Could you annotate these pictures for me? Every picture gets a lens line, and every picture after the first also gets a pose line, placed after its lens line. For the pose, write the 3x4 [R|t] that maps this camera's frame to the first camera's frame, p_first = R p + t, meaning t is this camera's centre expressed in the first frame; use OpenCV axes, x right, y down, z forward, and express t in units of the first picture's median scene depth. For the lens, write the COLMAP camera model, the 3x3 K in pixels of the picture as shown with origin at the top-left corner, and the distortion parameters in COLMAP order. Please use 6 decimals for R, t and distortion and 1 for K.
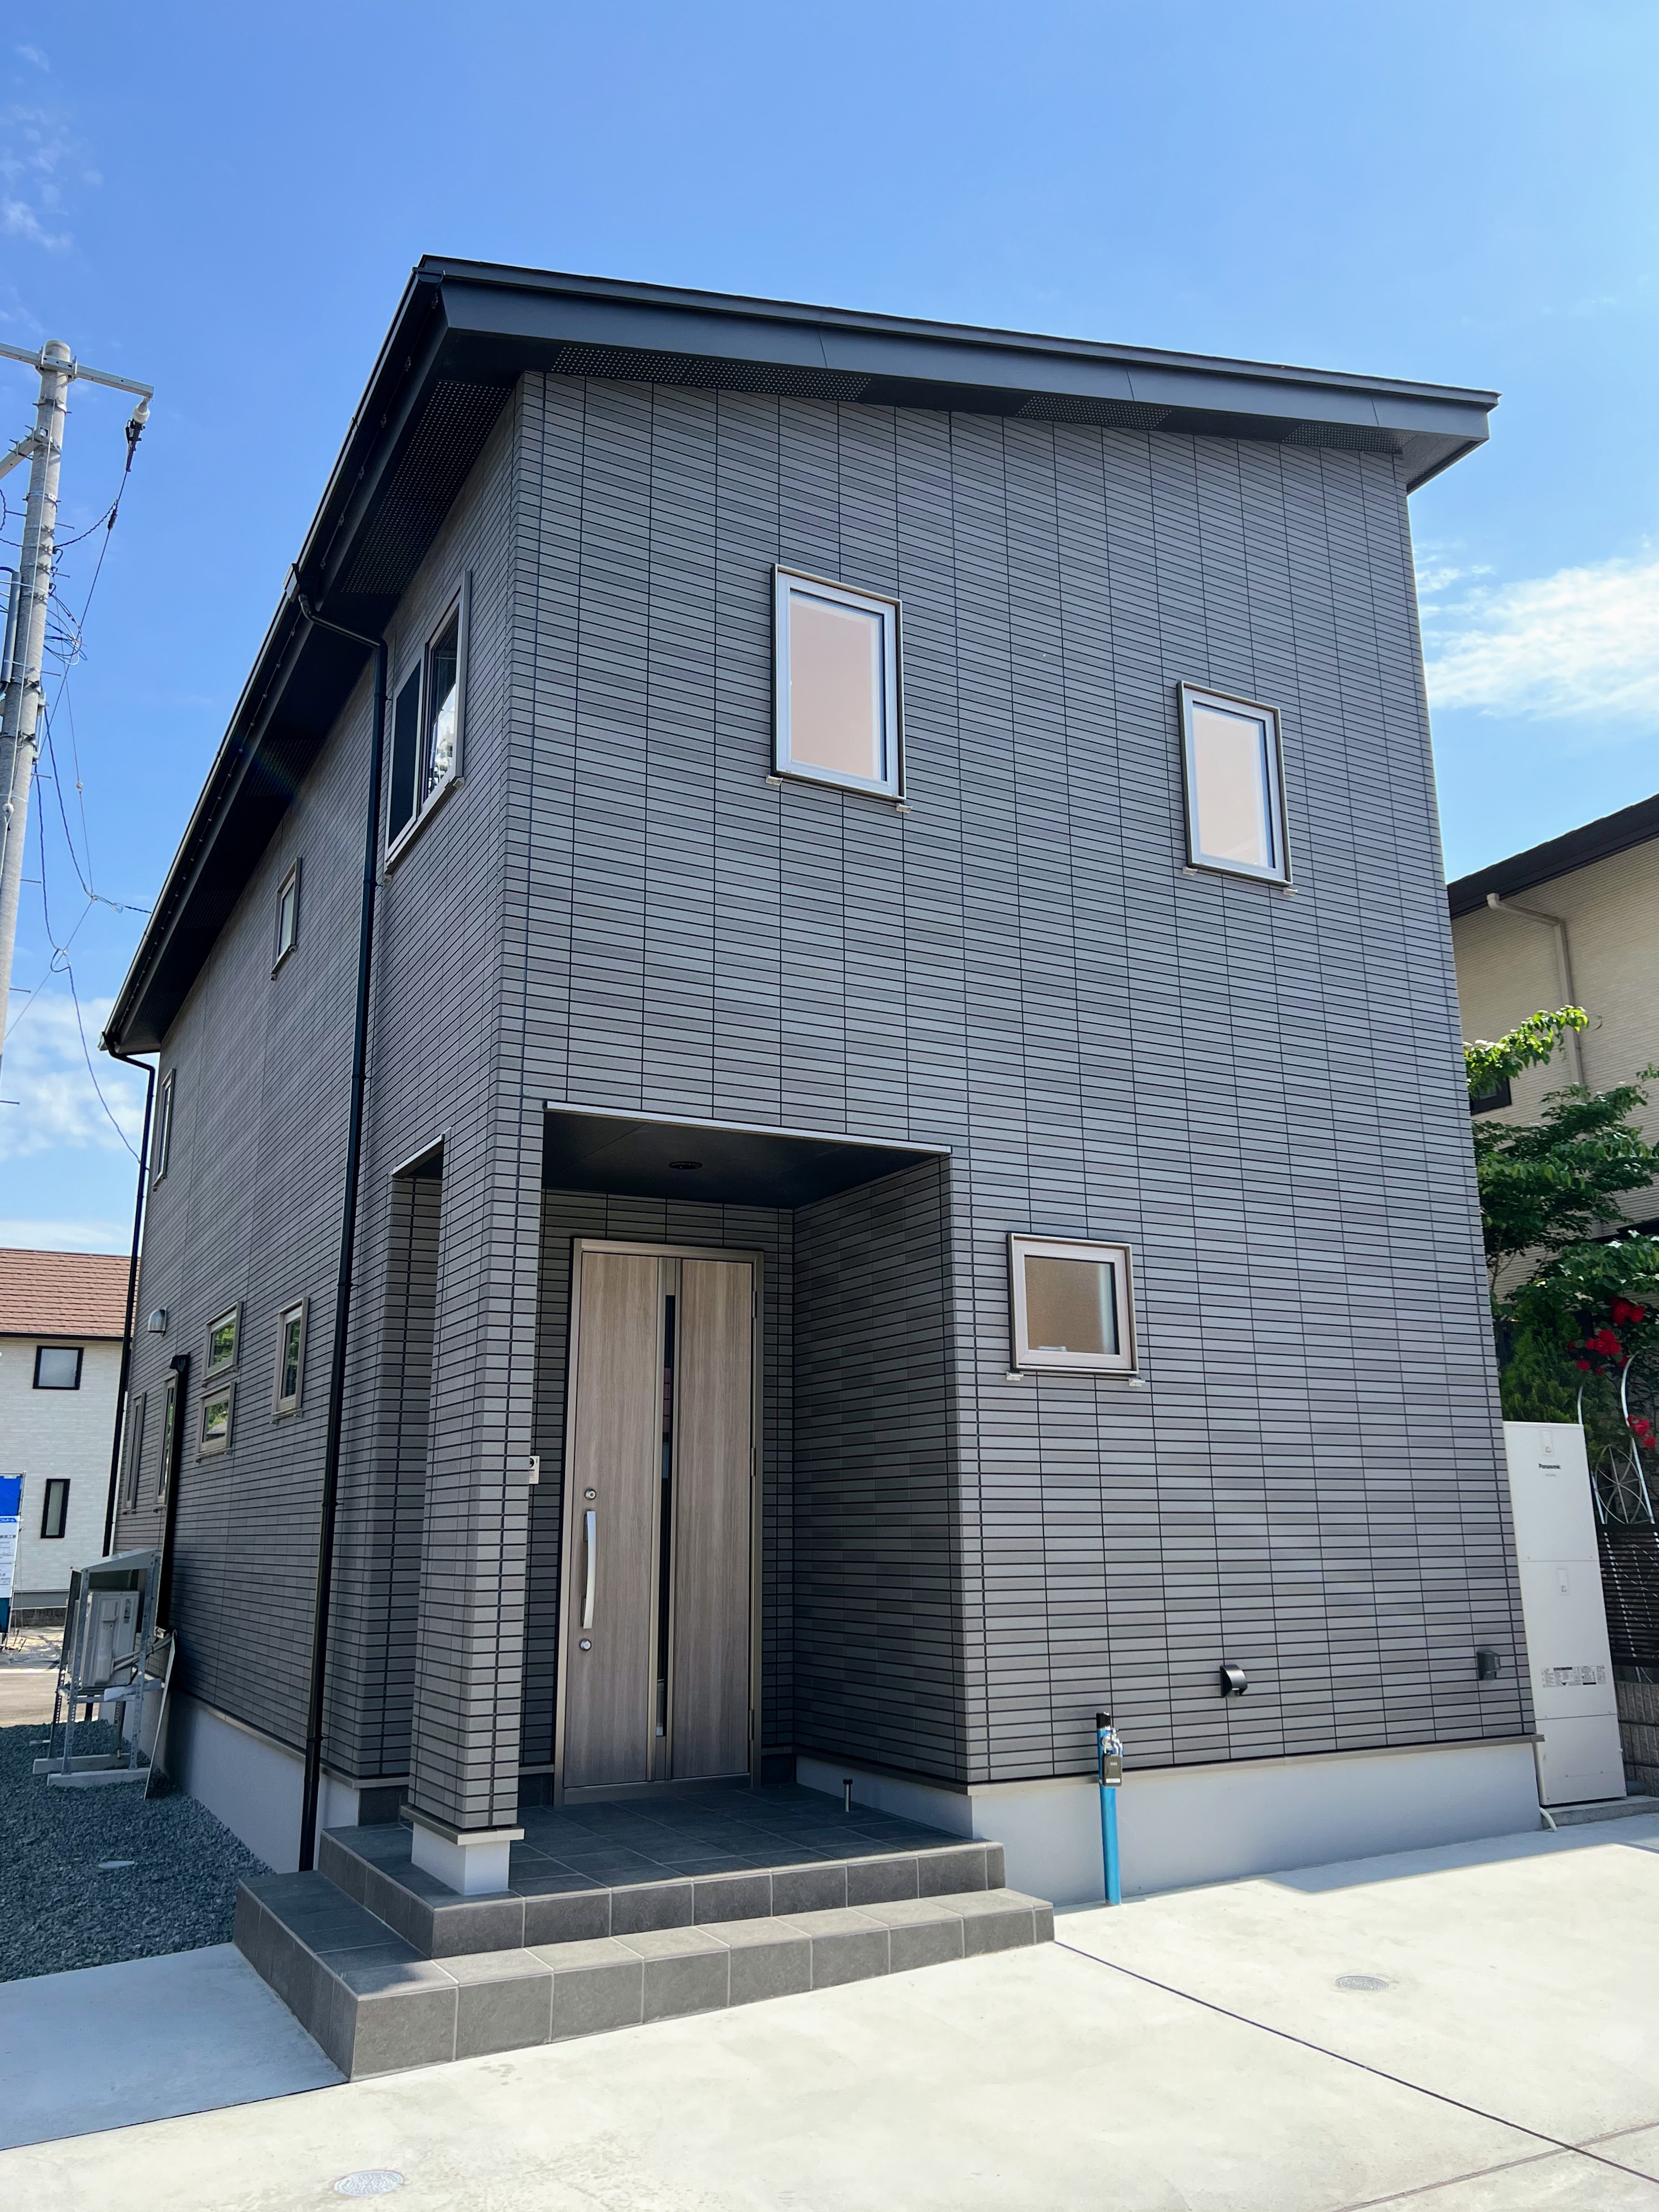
lens RADIAL K [[1679.8, 0, 833.0], [0, 1679.8, 1100.4], [0, 0, 1]] dist [0.070124, -0.017225]
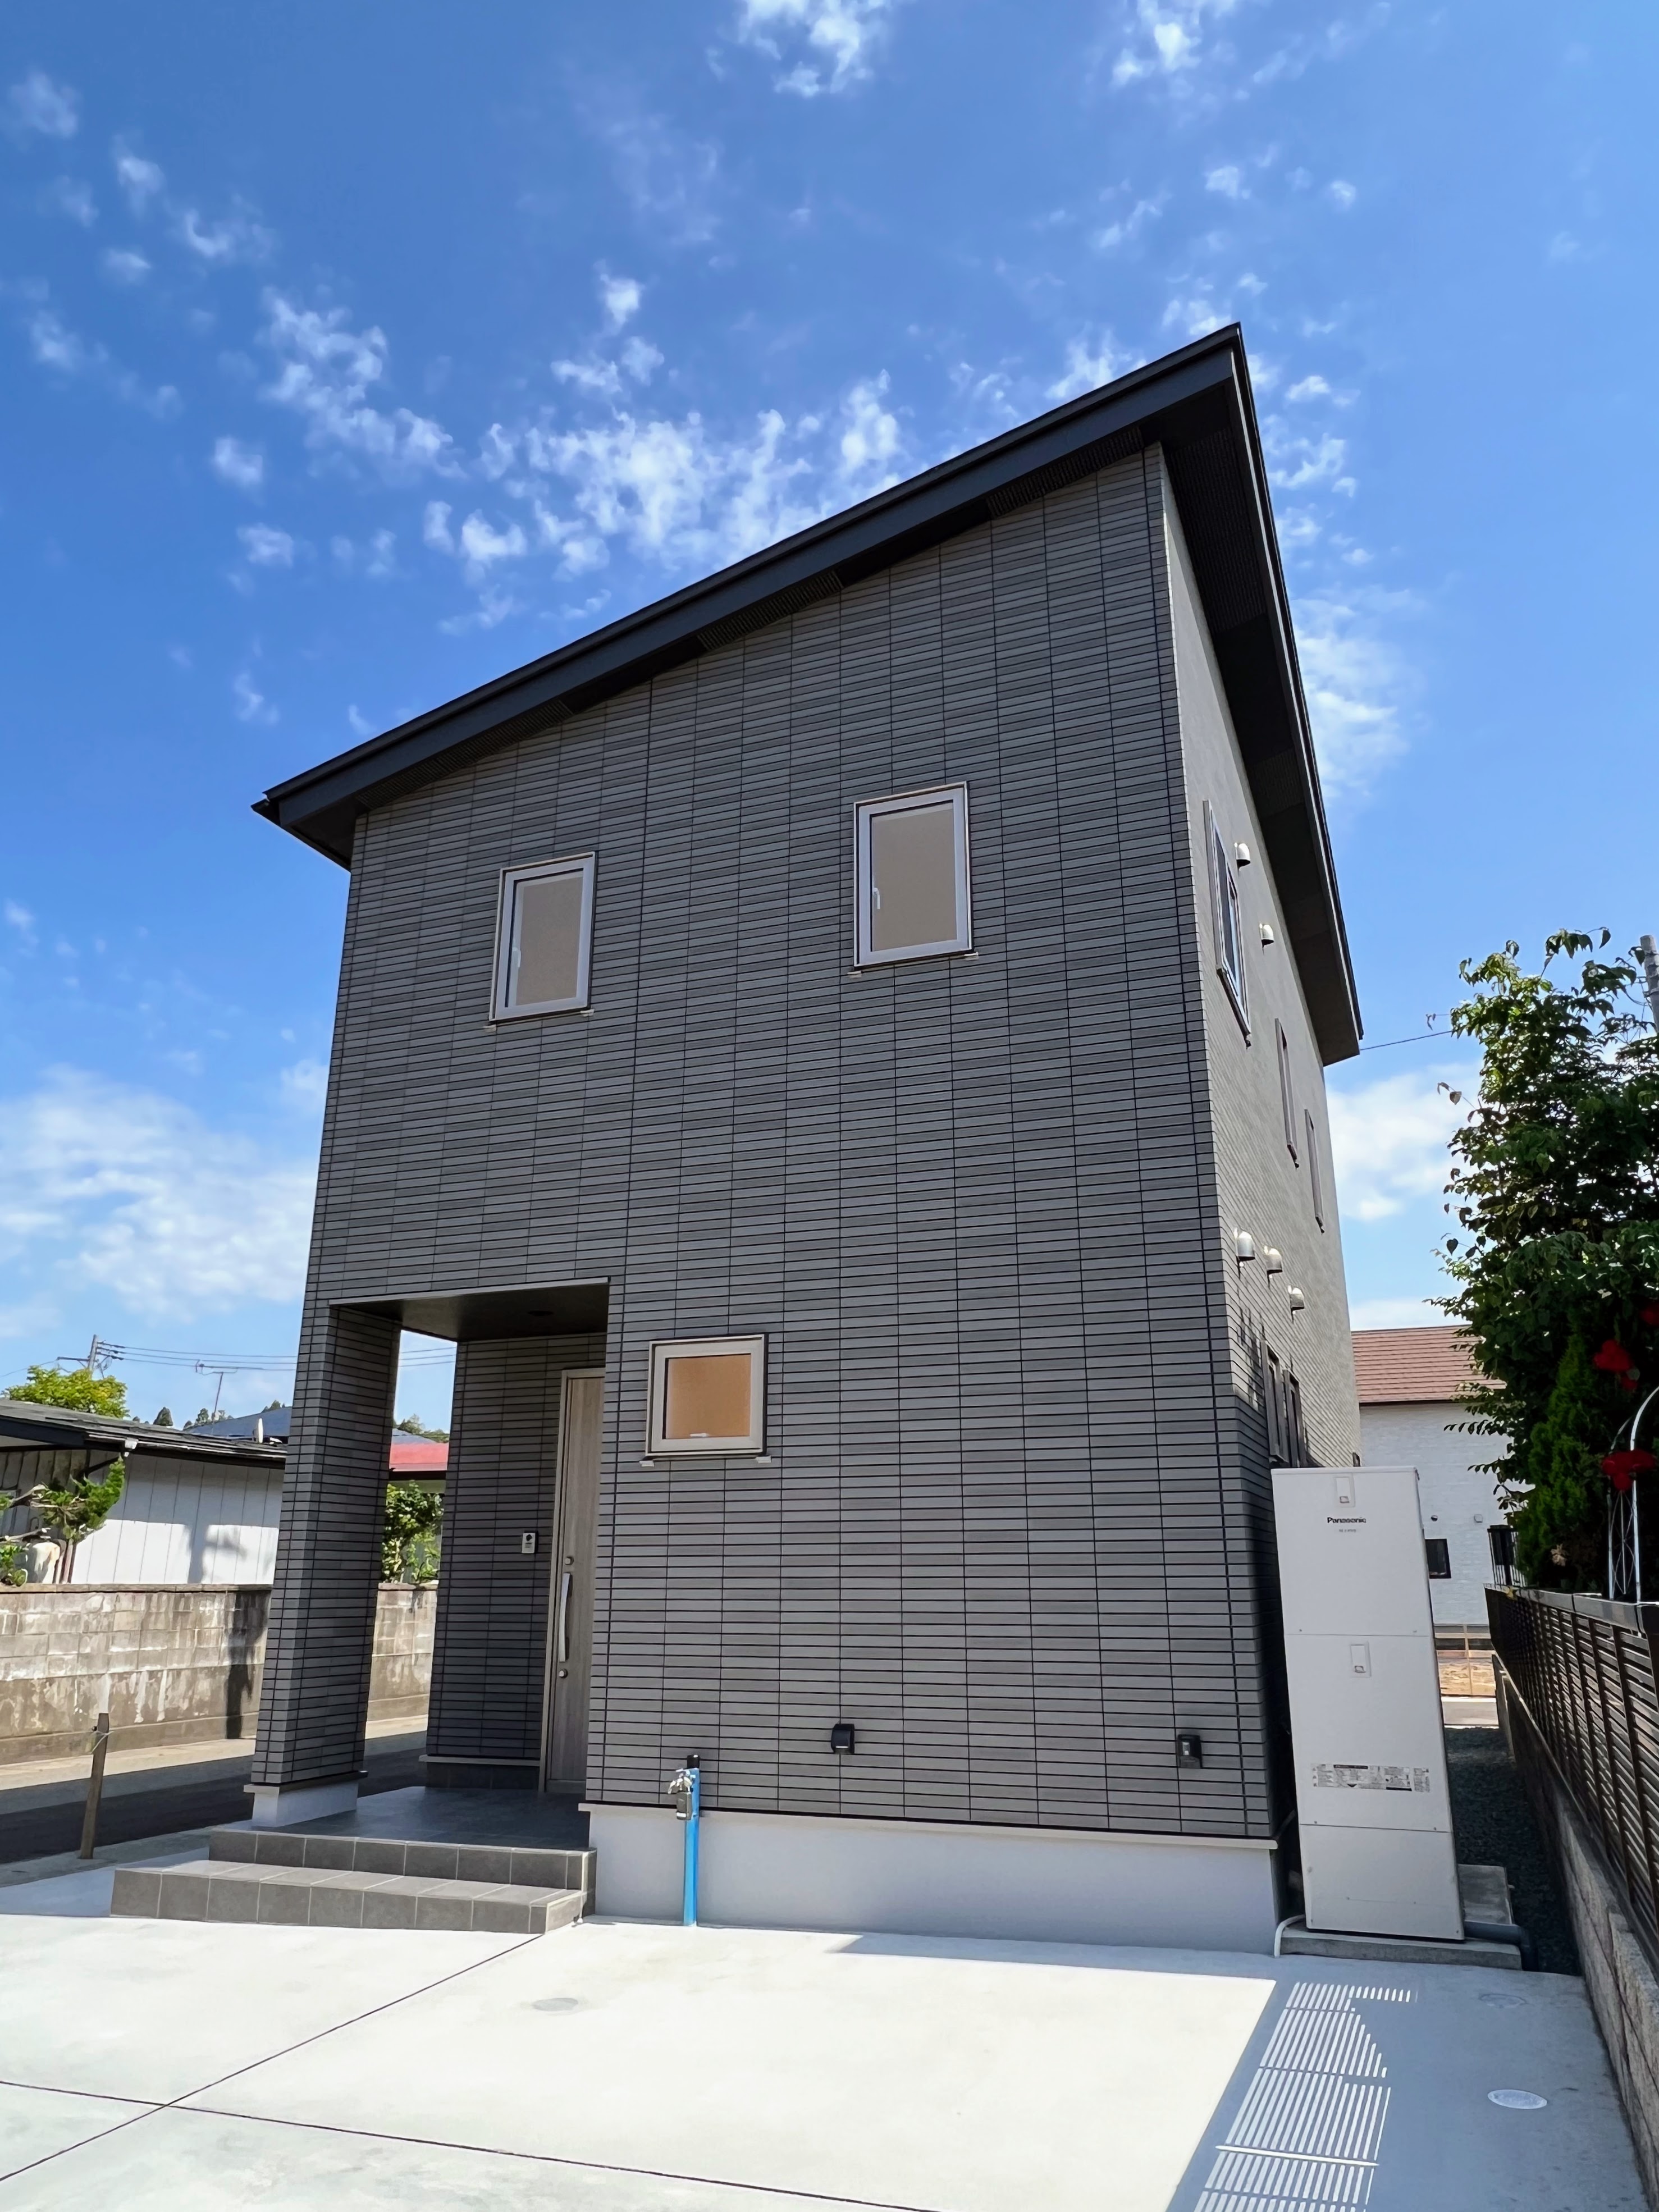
lens RADIAL K [[1484.1, 0, 837.9], [0, 1484.1, 1110.1], [0, 0, 1]] dist [0.020217, 0.003150]
pose [[0.647556, -0.219311, -0.729777, 0.982219], [0.183175, 0.974408, -0.130290, 0.079364], [0.739674, -0.049307, 0.671156, 0.389893]]
